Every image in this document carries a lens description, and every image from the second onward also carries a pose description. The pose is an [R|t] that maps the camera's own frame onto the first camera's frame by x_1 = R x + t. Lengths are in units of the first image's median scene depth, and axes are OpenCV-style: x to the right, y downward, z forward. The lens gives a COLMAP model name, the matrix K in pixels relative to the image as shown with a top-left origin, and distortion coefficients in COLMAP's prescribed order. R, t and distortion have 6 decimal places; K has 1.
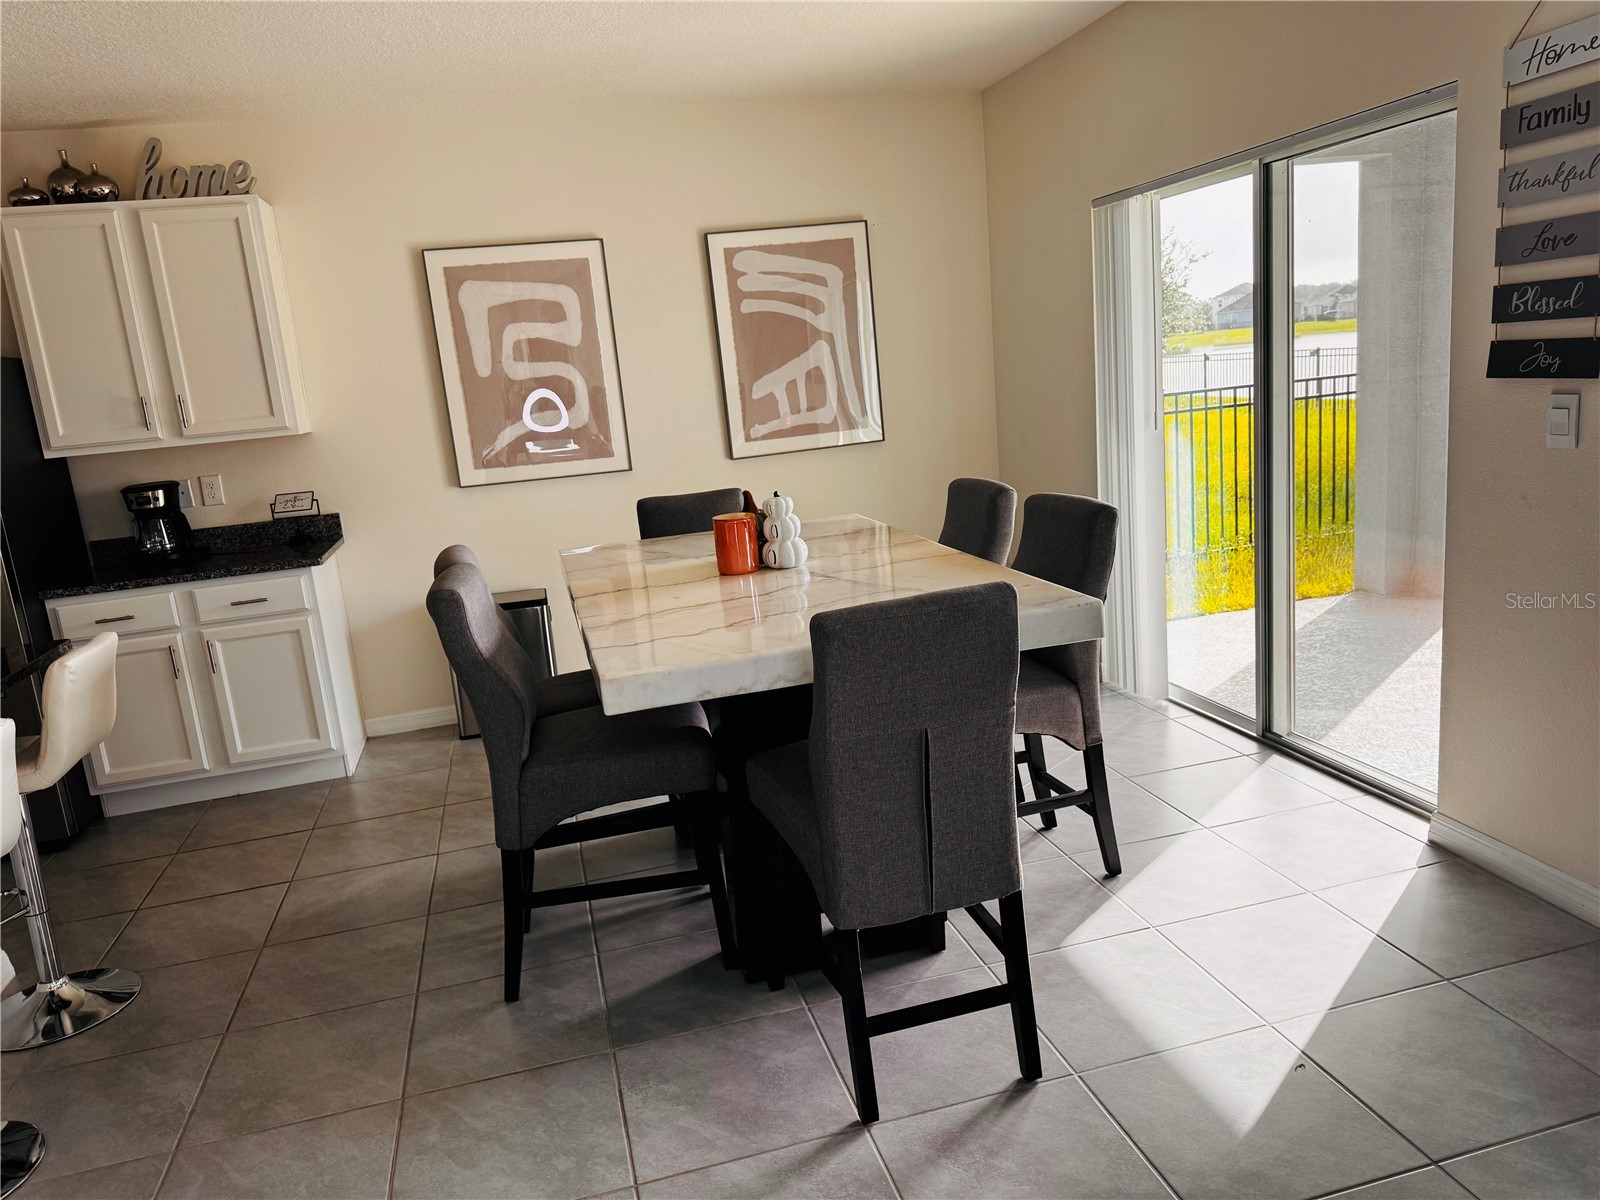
lens RADIAL K [[1132.1, 0, 799.9], [0, 1132.1, 601.0], [0, 0, 1]] dist [0.060894, -0.067807]
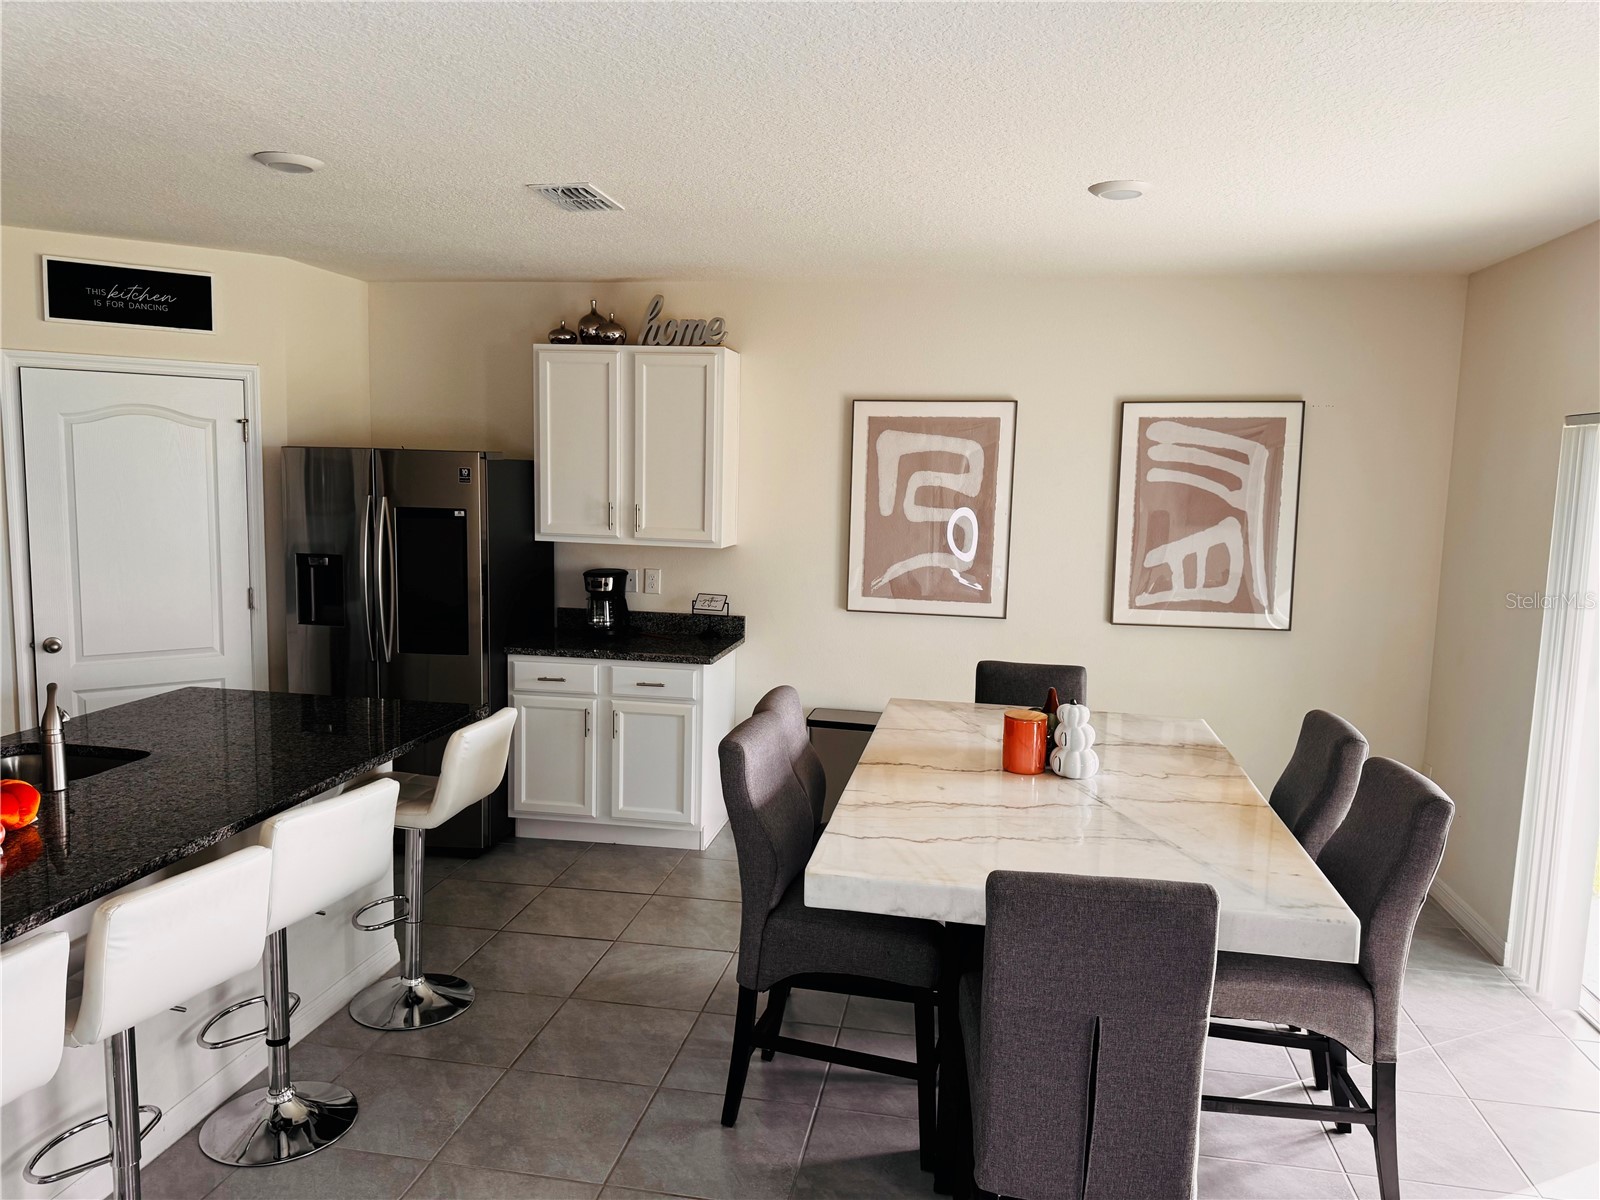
lens RADIAL K [[1132.1, 0, 809.2], [0, 1132.1, 595.0], [0, 0, 1]] dist [0.060894, -0.067807]
pose [[0.900812, 0.163054, -0.402433, 0.117512], [-0.191561, 0.980981, -0.031328, -0.084262], [0.389670, 0.105311, 0.914913, -0.008839]]
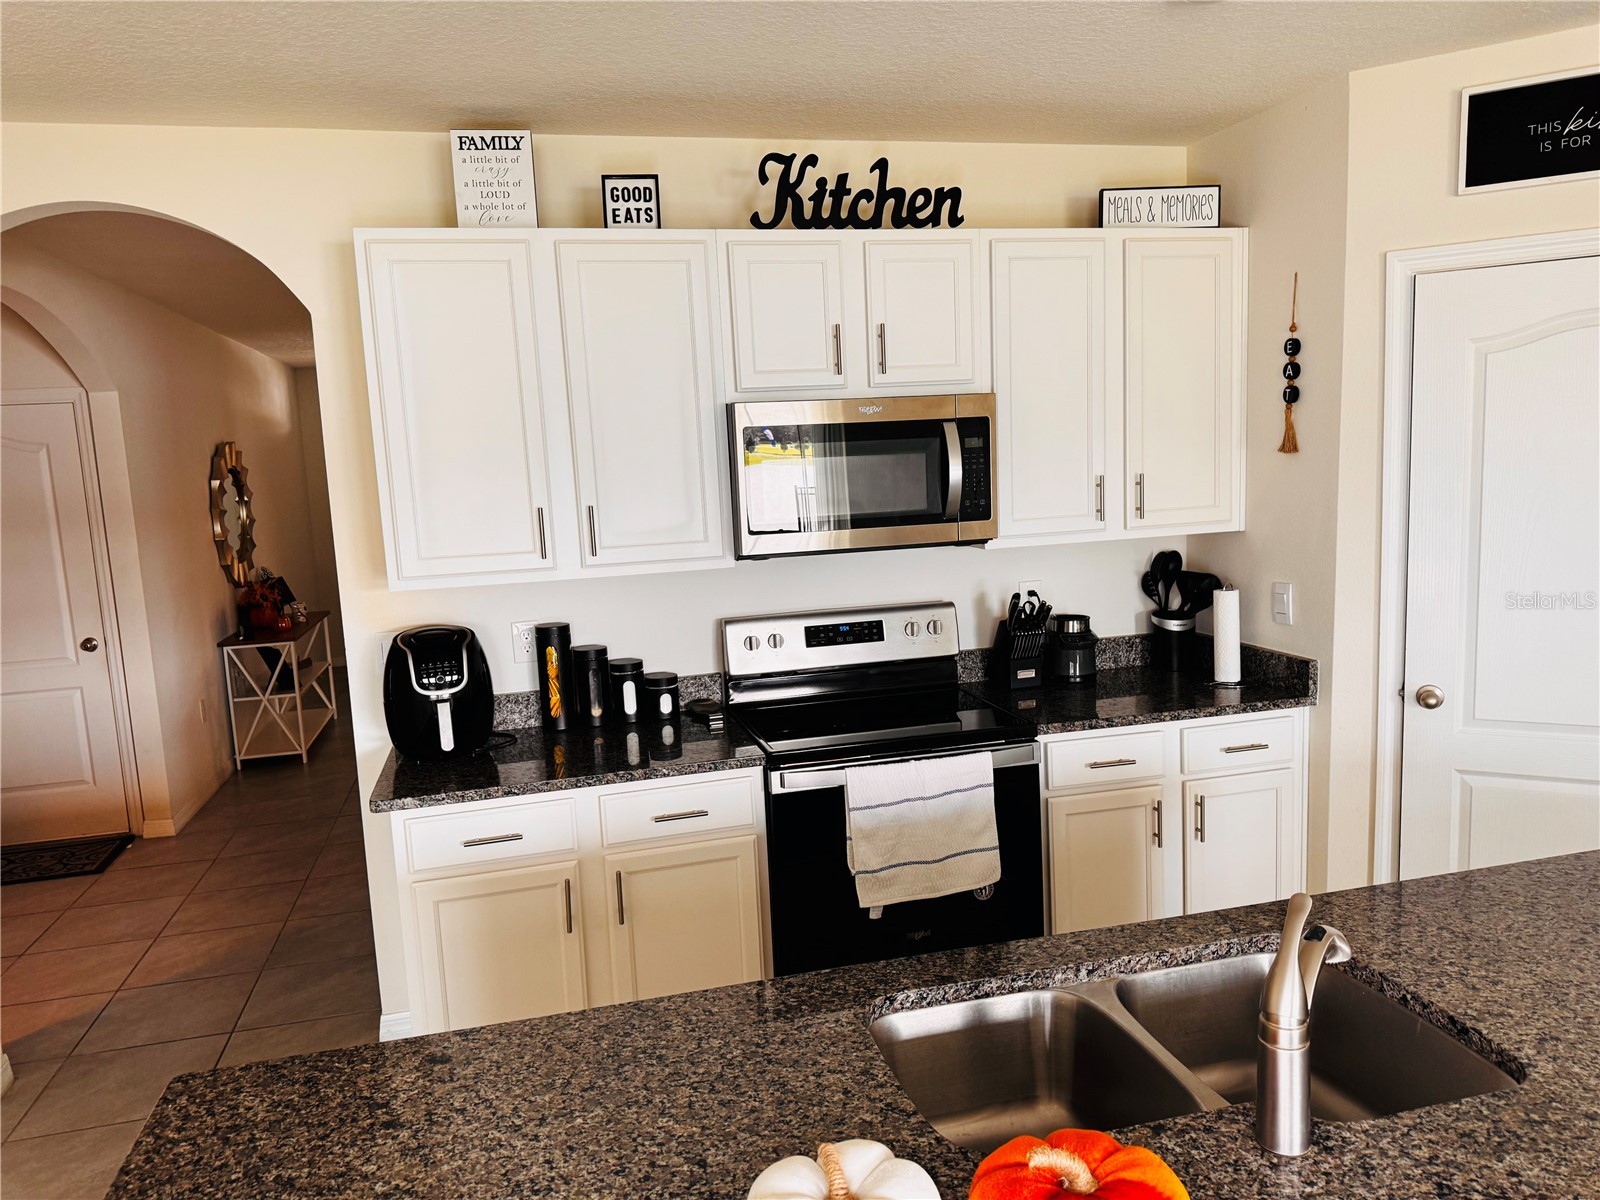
lens RADIAL K [[1132.1, 0, 806.0], [0, 1132.1, 600.6], [0, 0, 1]] dist [0.060894, -0.067807]
pose [[-0.007039, 0.225726, -0.974165, -0.225784], [-0.154022, 0.962320, 0.224094, -0.091339], [0.988042, 0.151620, 0.027993, 0.261148]]
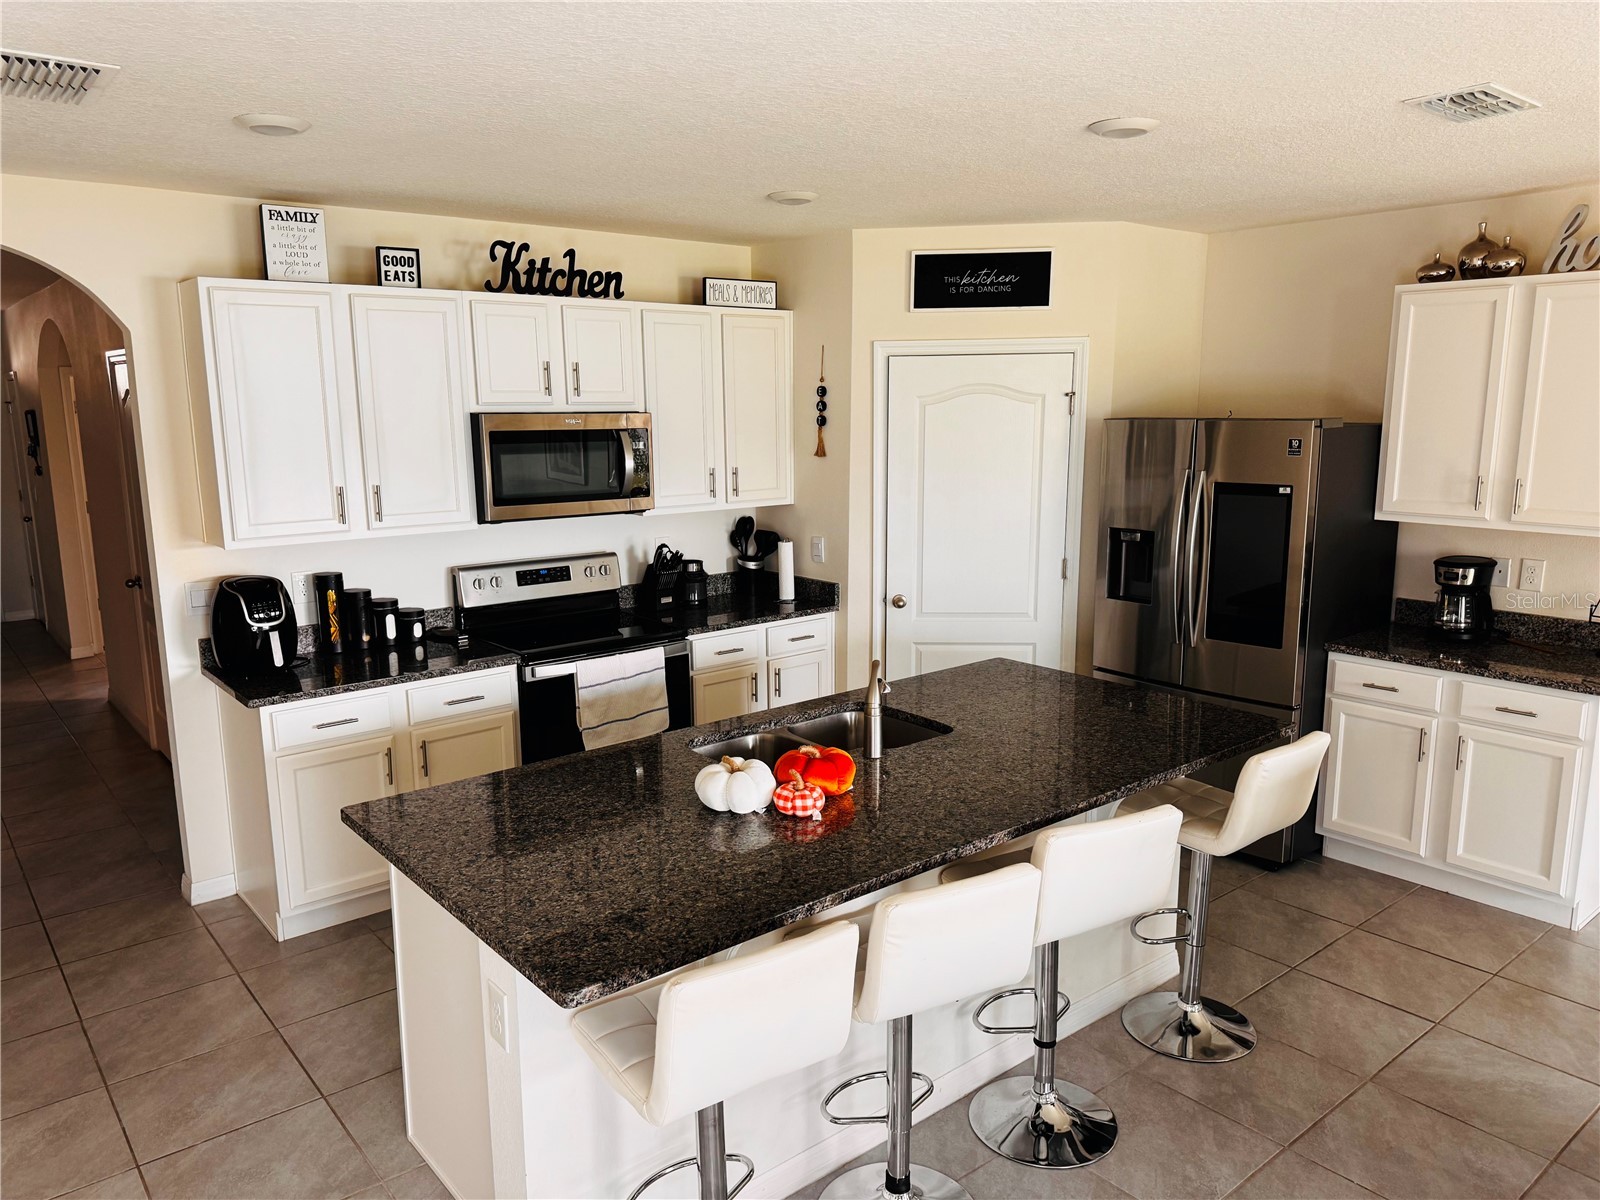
lens RADIAL K [[1132.1, 0, 802.2], [0, 1132.1, 592.6], [0, 0, 1]] dist [0.060894, -0.067807]
pose [[0.418051, 0.250140, -0.873306, 0.062852], [-0.218376, 0.960824, 0.170671, -0.123513], [0.881785, 0.119360, 0.456298, 0.056478]]
